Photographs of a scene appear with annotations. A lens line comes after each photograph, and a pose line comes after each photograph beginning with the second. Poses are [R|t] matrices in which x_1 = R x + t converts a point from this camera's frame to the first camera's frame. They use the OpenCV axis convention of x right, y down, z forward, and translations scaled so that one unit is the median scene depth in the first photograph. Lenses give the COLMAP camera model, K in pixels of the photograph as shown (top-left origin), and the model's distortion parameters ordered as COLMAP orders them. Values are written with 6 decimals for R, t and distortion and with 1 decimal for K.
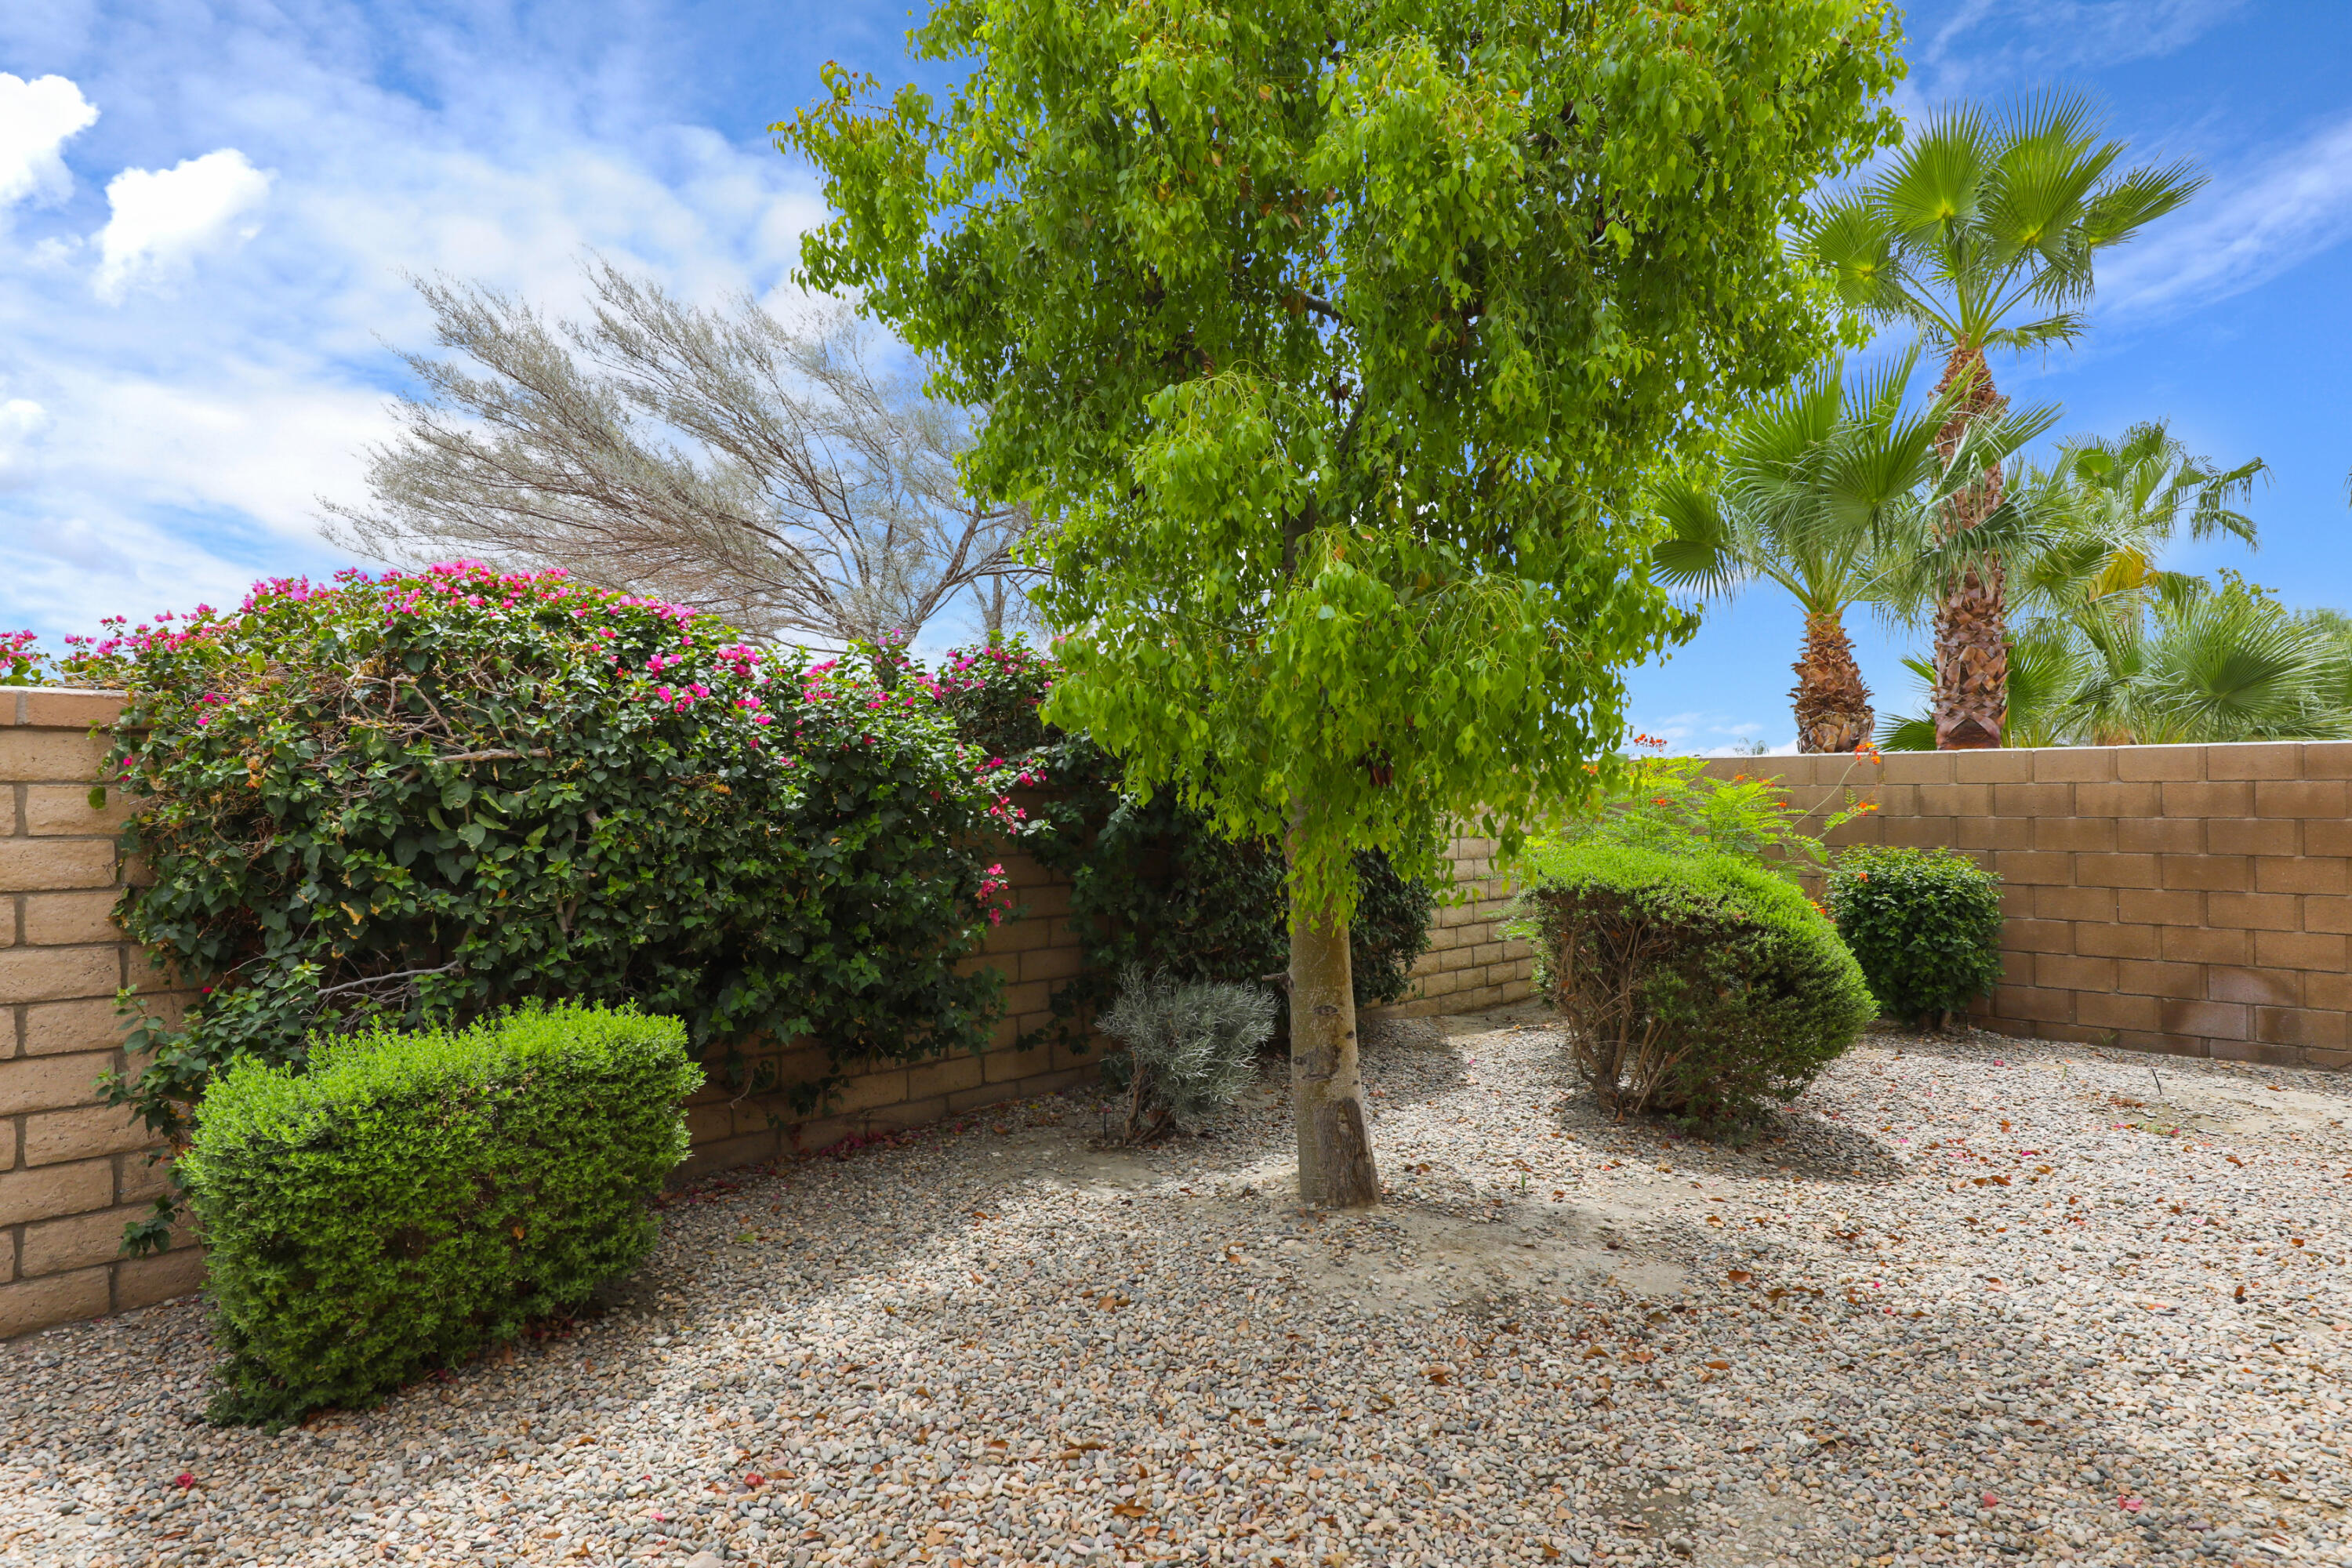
lens RADIAL K [[1386.0, 0, 1176.0], [0, 1386.0, 784.0], [0, 0, 1]] dist [0.017981, 0.000593]
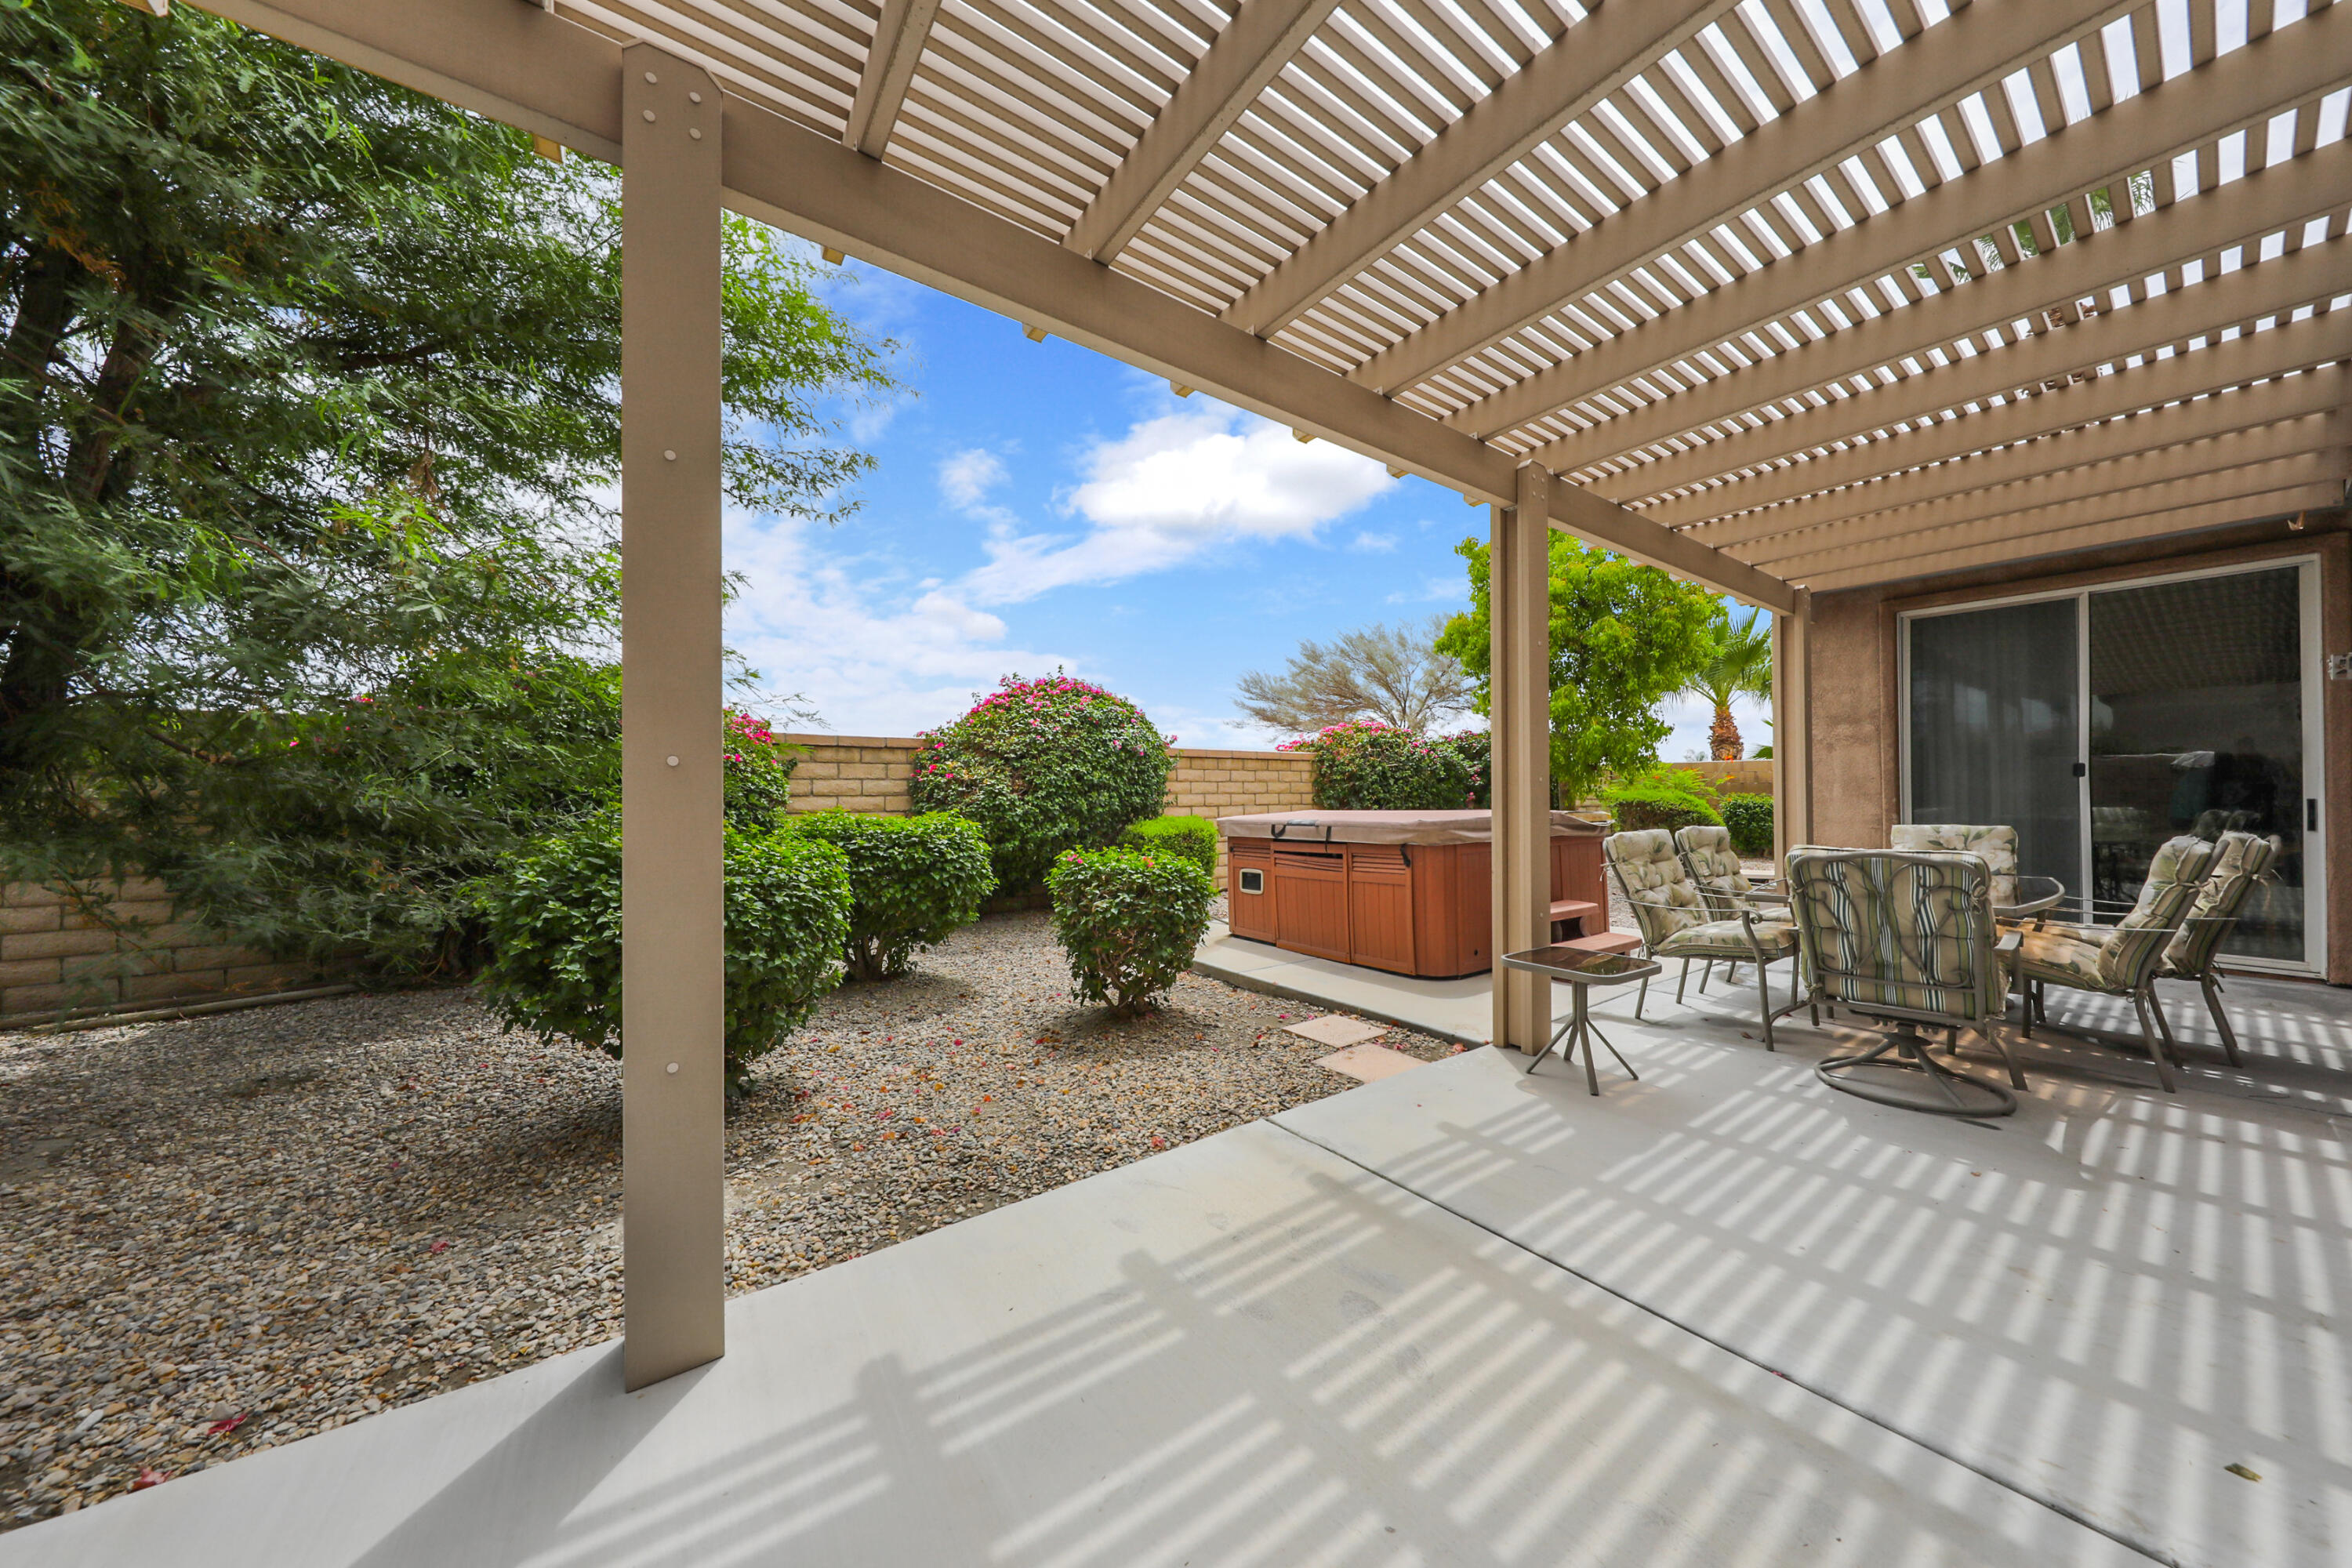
lens RADIAL K [[764.2, 0, 1176.0], [0, 764.2, 784.0], [0, 0, 1]] dist [0.000909, -0.000136]
pose [[0.979063, -0.003425, -0.203527, -0.653065], [0.004552, 0.999977, 0.005069, 0.026454], [0.203505, -0.005889, 0.979056, -1.630968]]
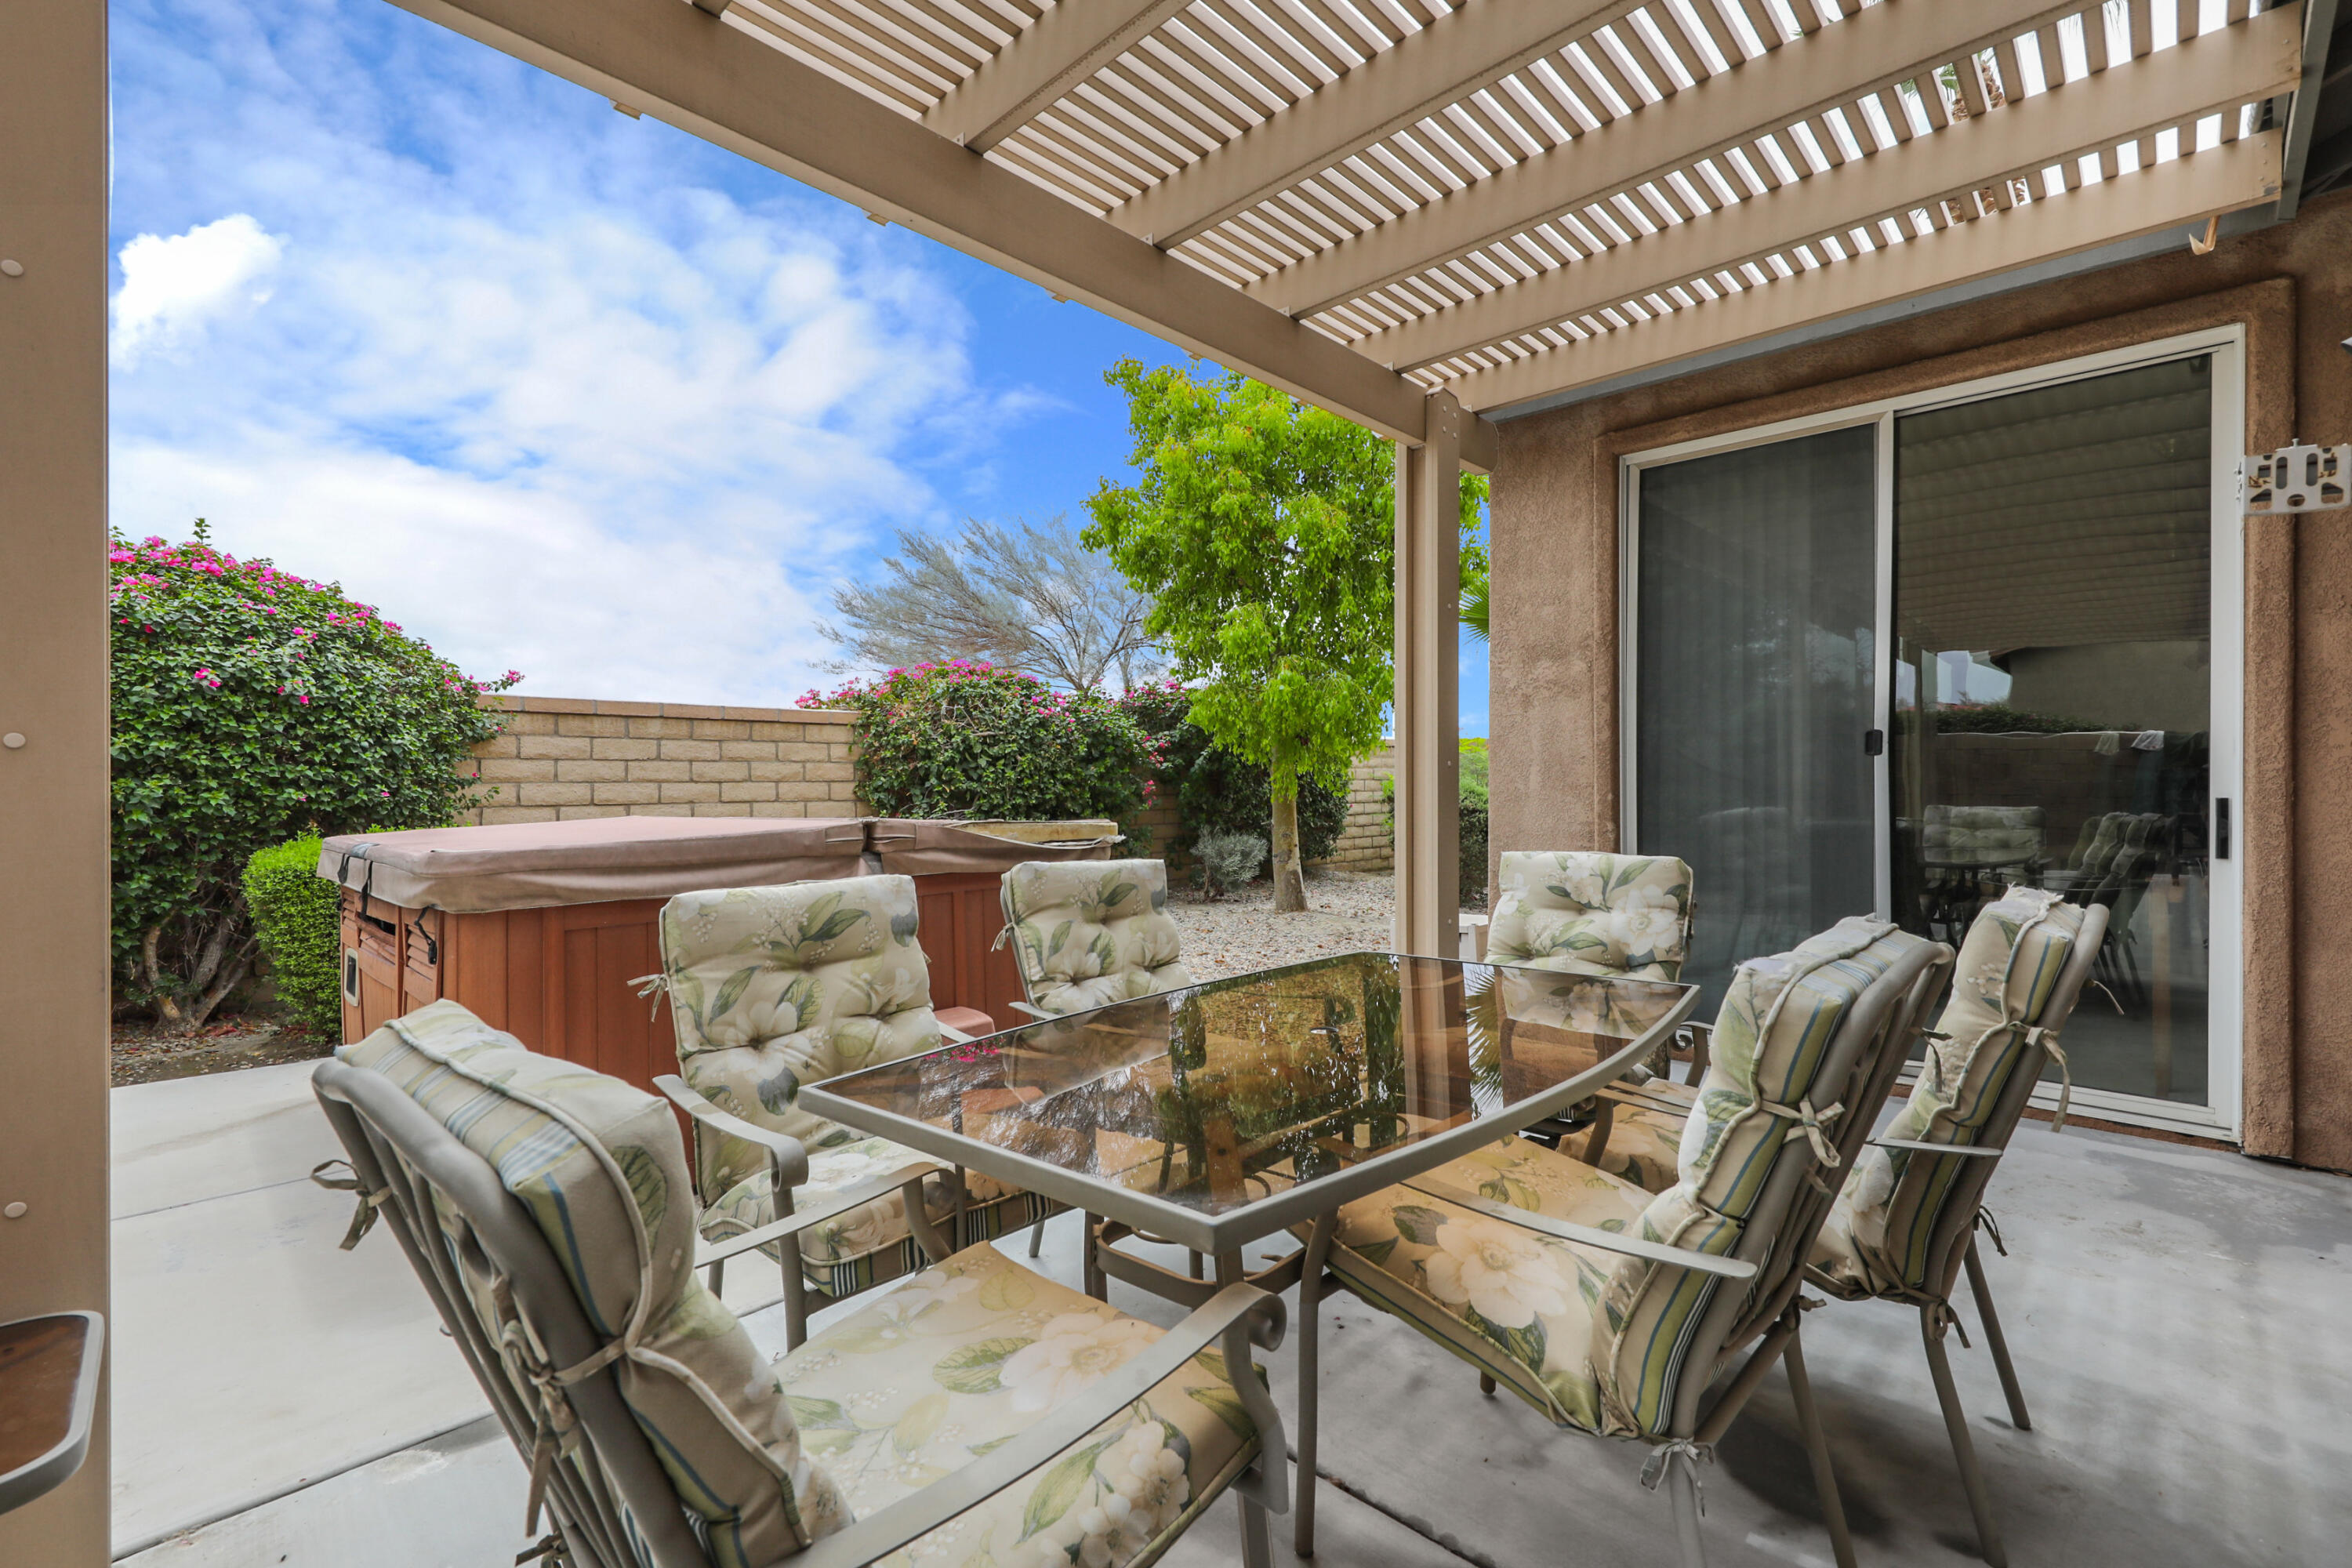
lens RADIAL K [[1048.9, 0, 1176.0], [0, 1048.9, 784.0], [0, 0, 1]] dist [0.022073, 0.000397]
pose [[0.999759, 0.001460, -0.021899, -0.059807], [-0.000998, 0.999777, 0.021087, 0.033730], [0.021924, -0.021060, 0.999538, -1.059563]]
